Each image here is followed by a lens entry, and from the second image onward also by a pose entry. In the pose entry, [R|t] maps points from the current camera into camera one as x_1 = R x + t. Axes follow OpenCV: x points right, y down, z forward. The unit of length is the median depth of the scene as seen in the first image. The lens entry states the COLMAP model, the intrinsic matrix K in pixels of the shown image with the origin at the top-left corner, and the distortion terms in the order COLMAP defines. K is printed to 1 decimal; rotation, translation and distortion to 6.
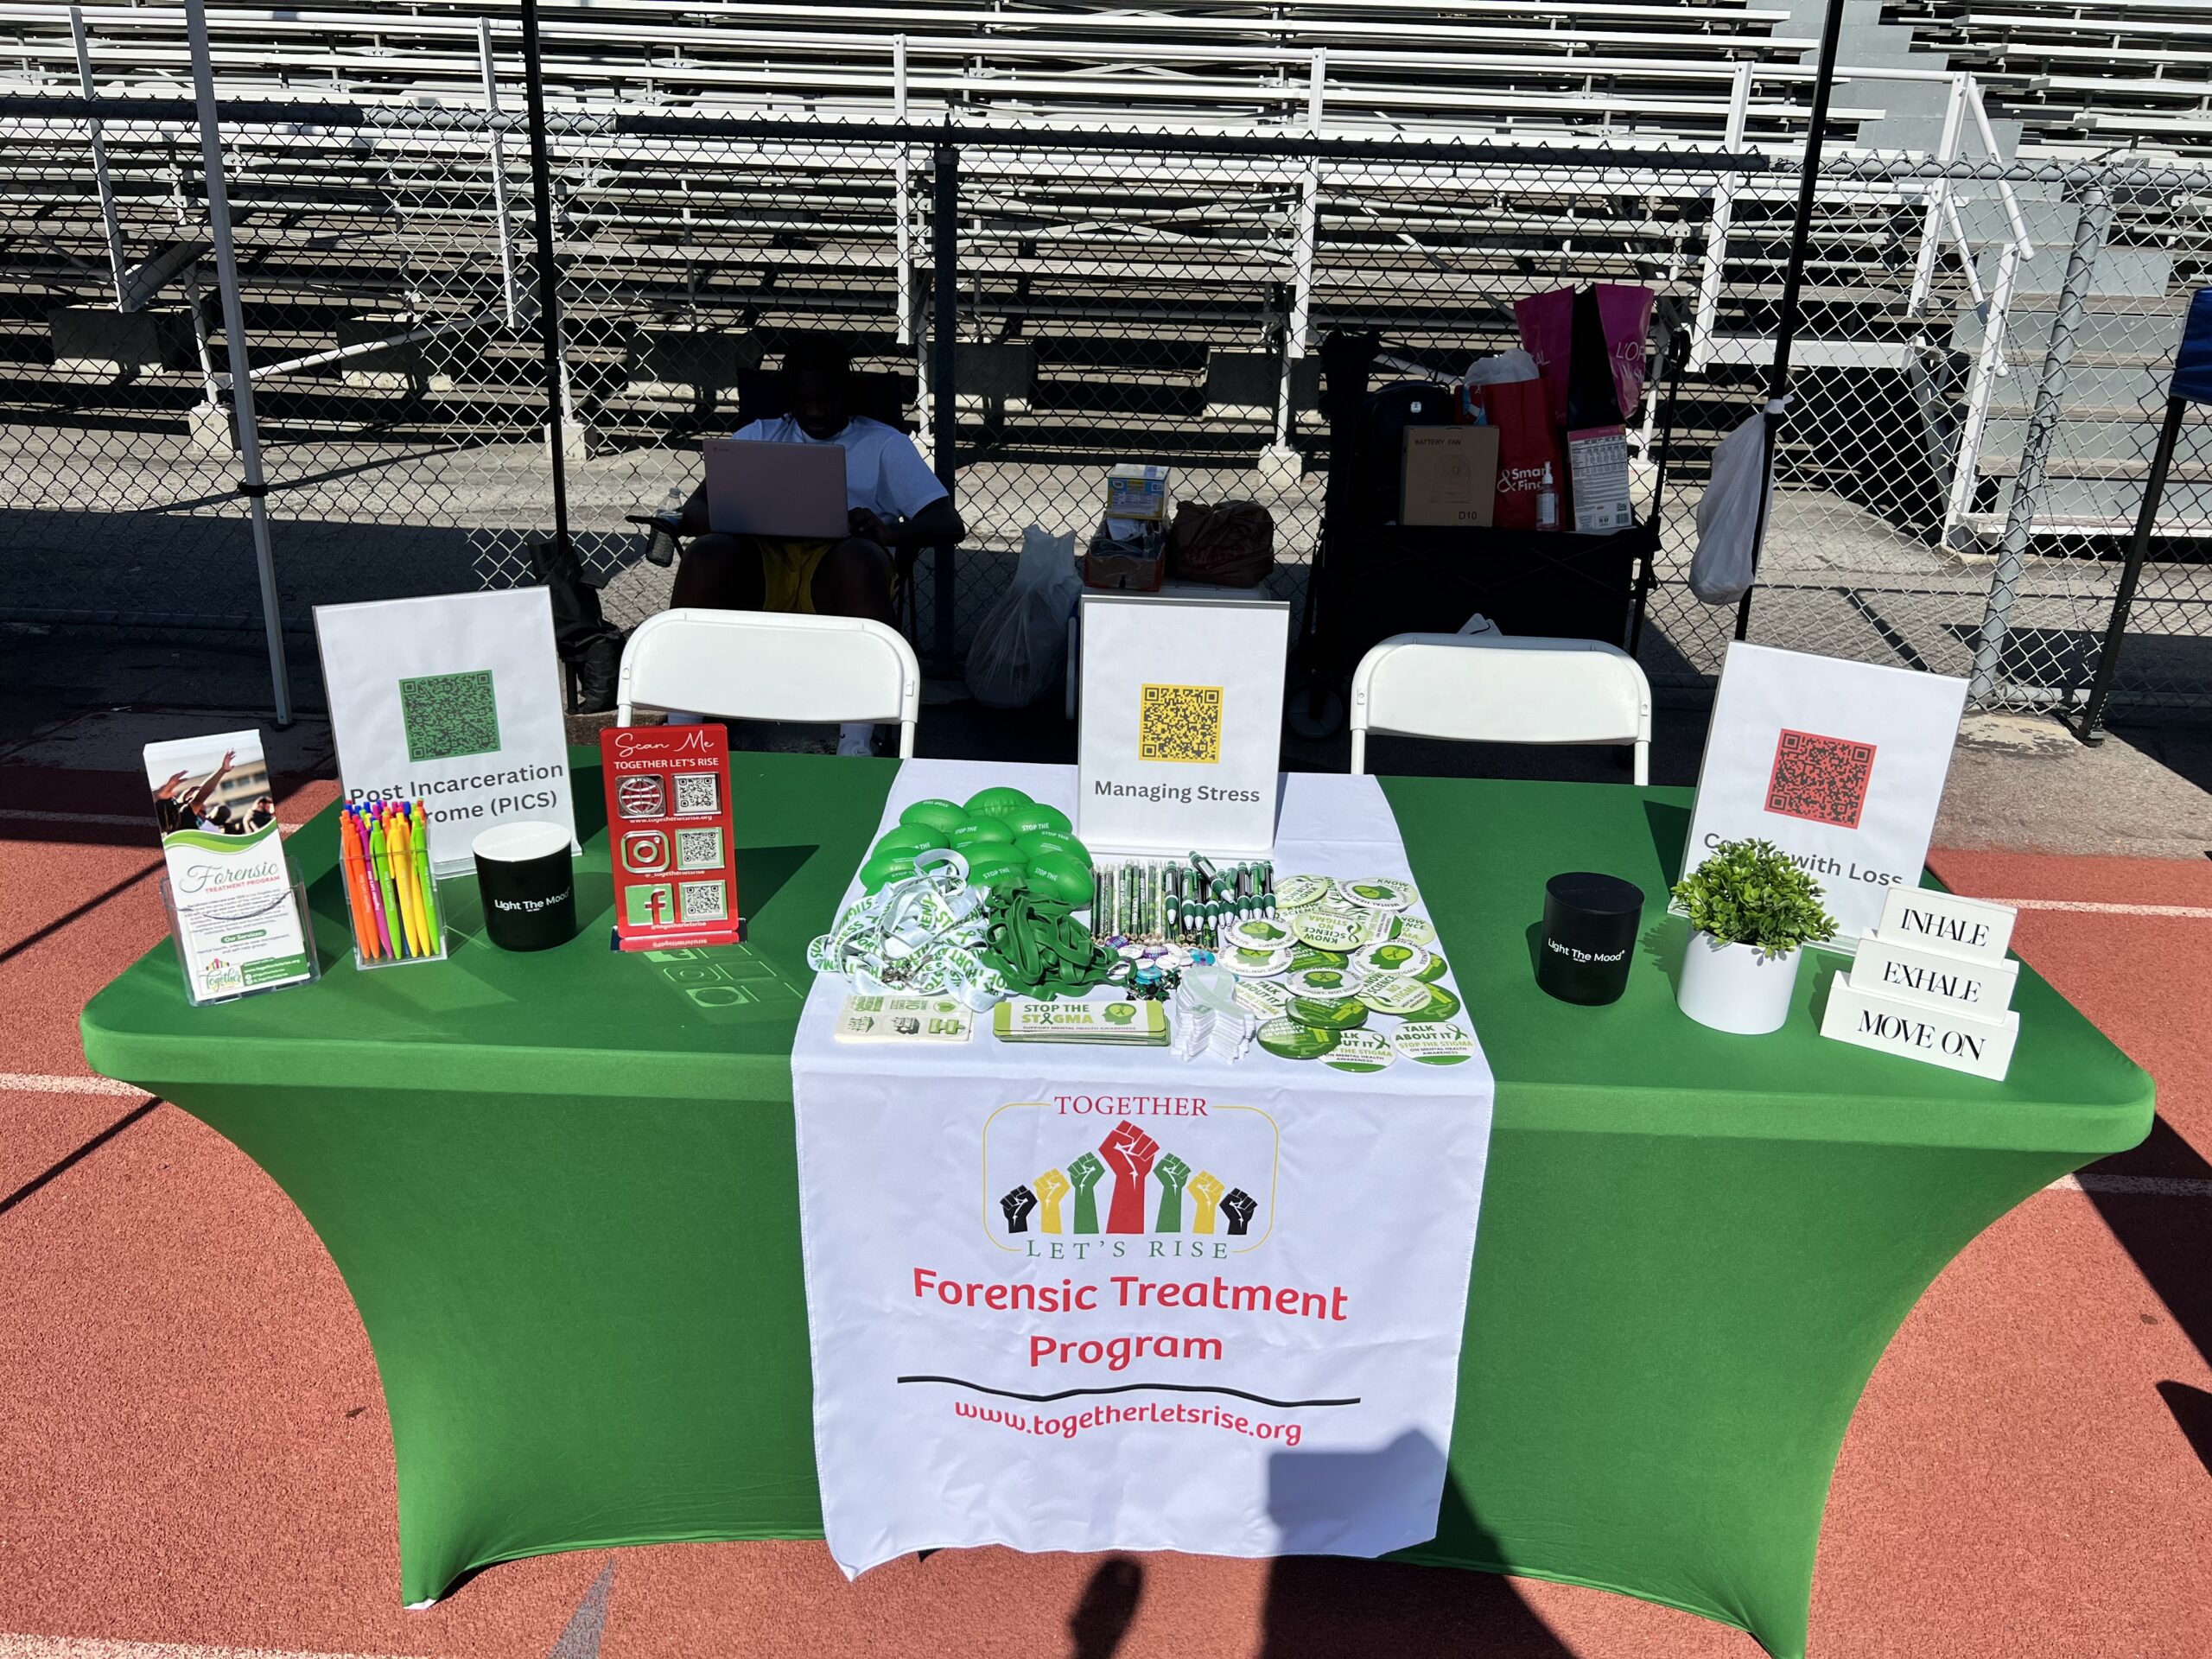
lens RADIAL K [[1695.9, 0, 1024.0], [0, 1695.9, 843.5], [0, 0, 1]] dist [0.014059, -0.050542]
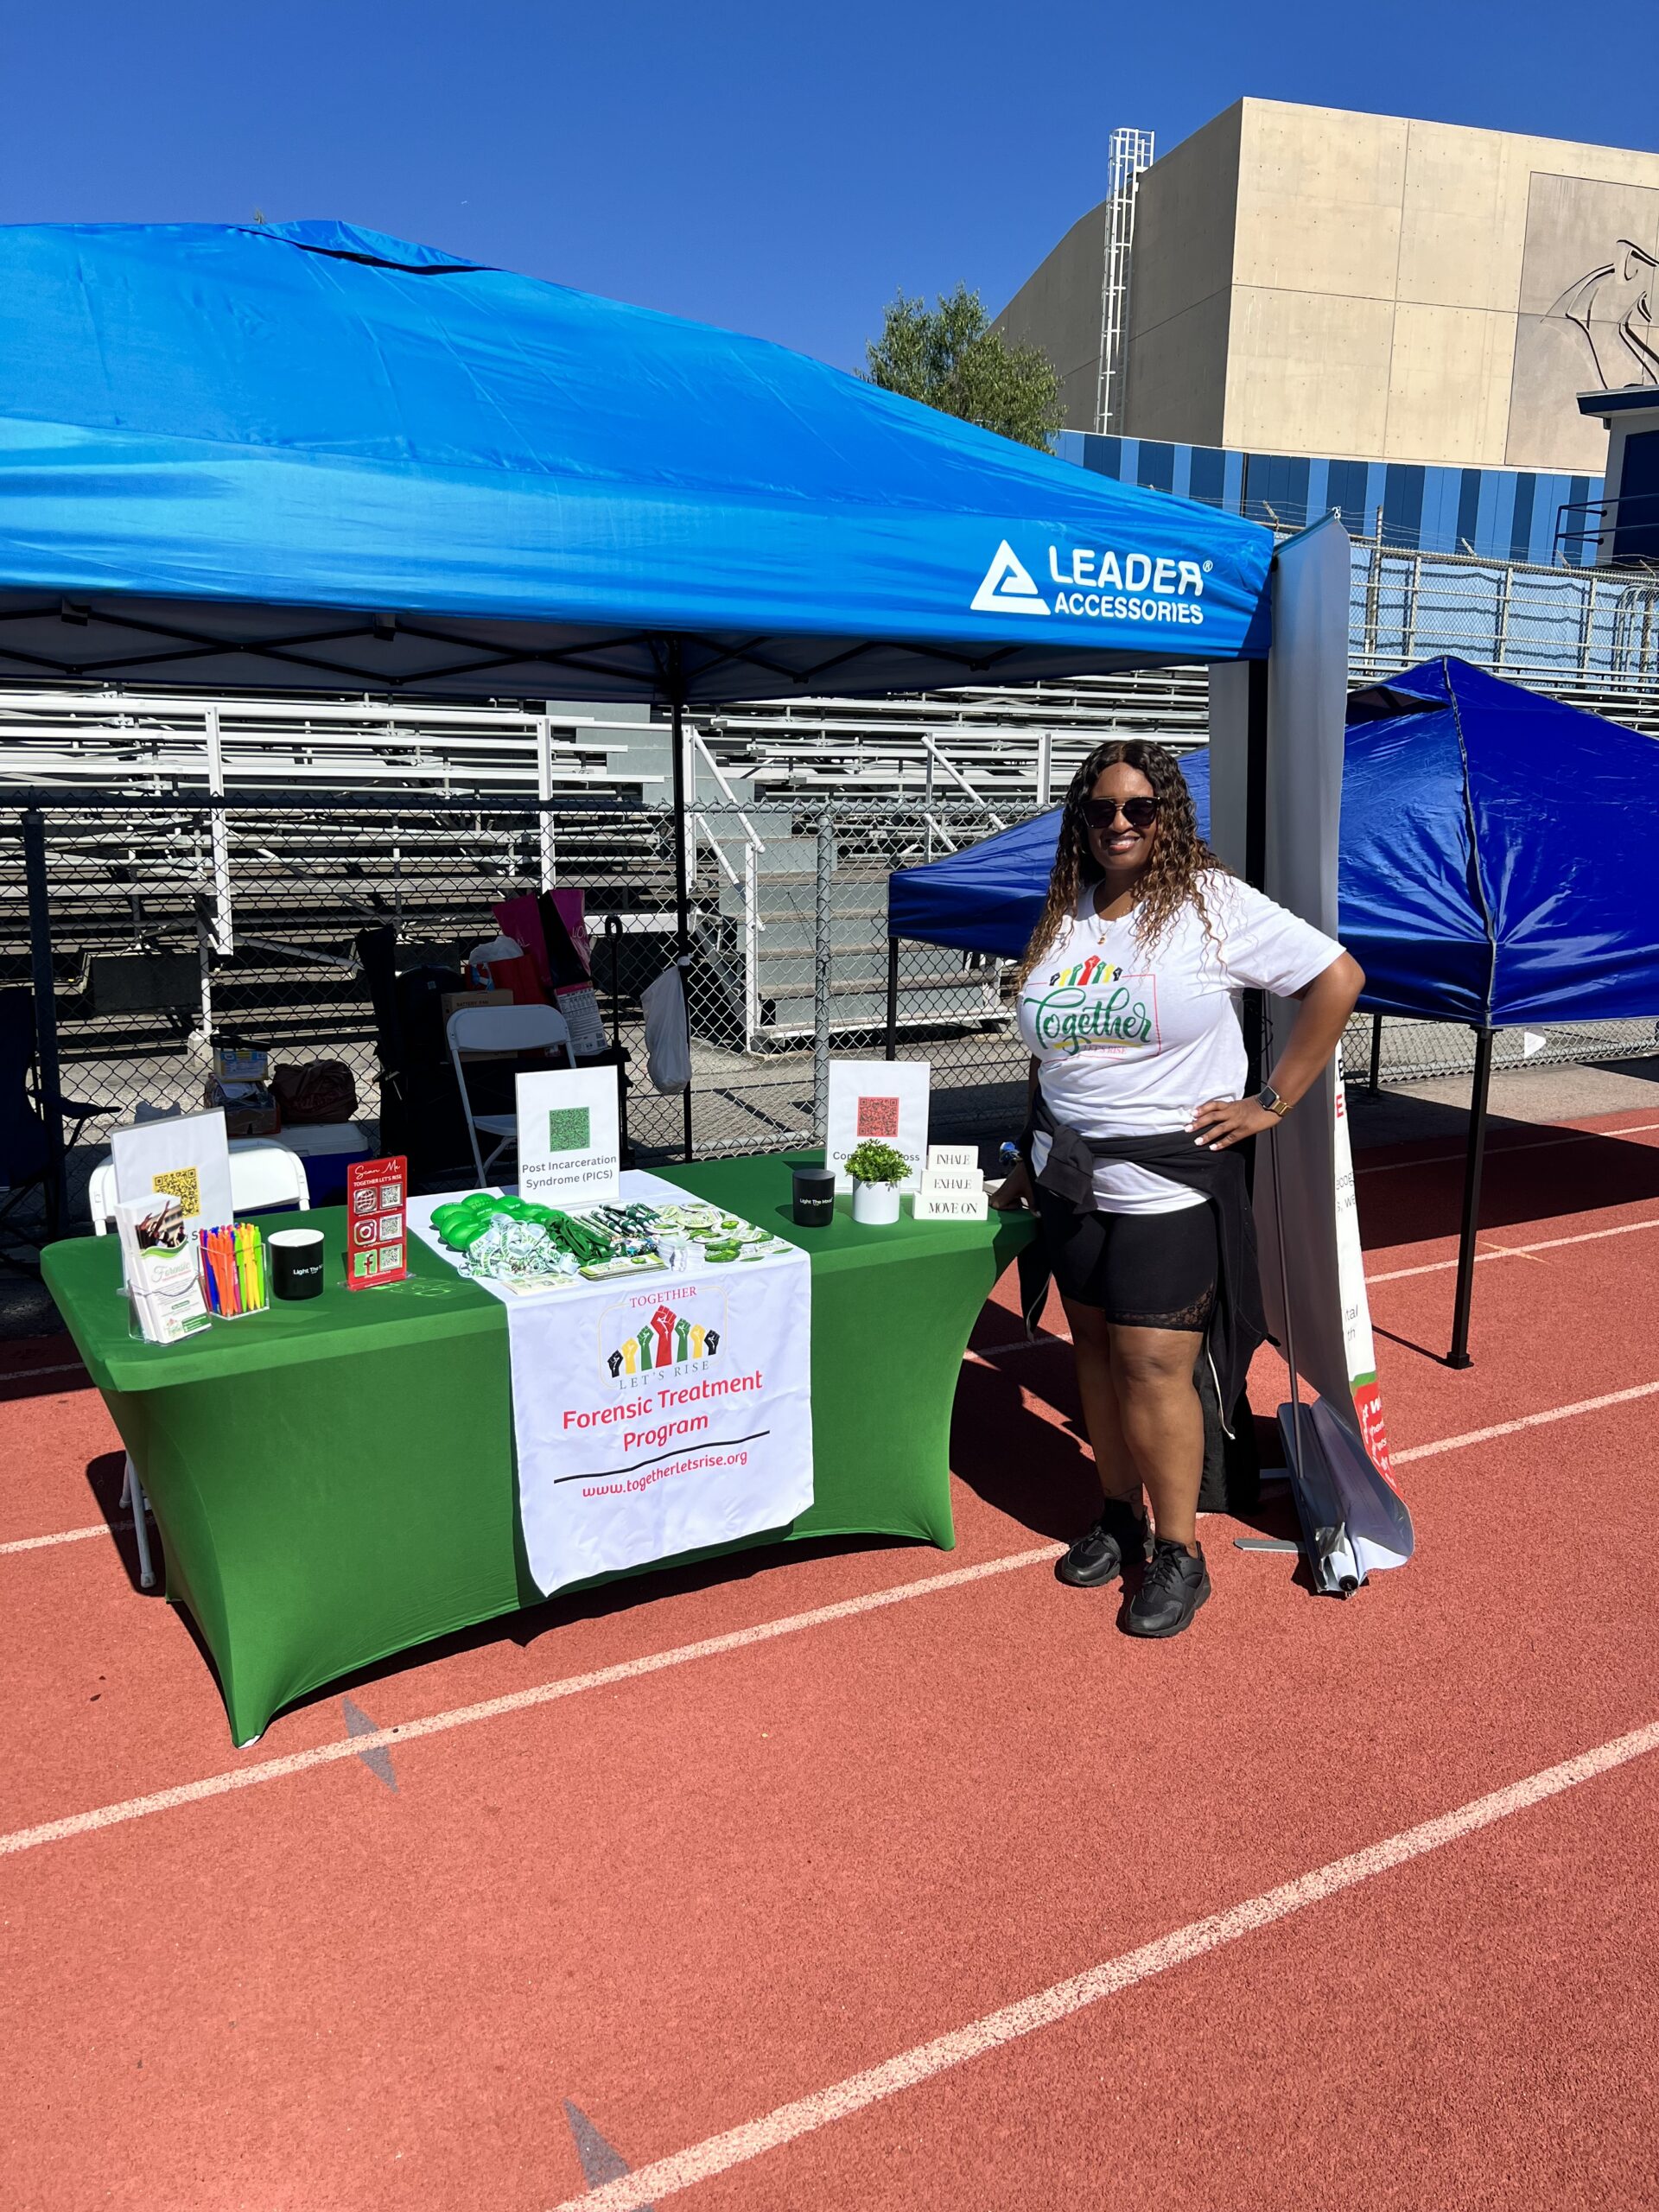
lens RADIAL K [[1716.8, 0, 829.5], [0, 1716.8, 1106.0], [0, 0, 1]] dist [-0.096977, -0.002232]
pose [[0.823237, -0.115490, 0.555826, -0.853832], [0.213515, 0.970189, -0.114651, 0.198218], [-0.526016, 0.213062, 0.823354, -0.835588]]
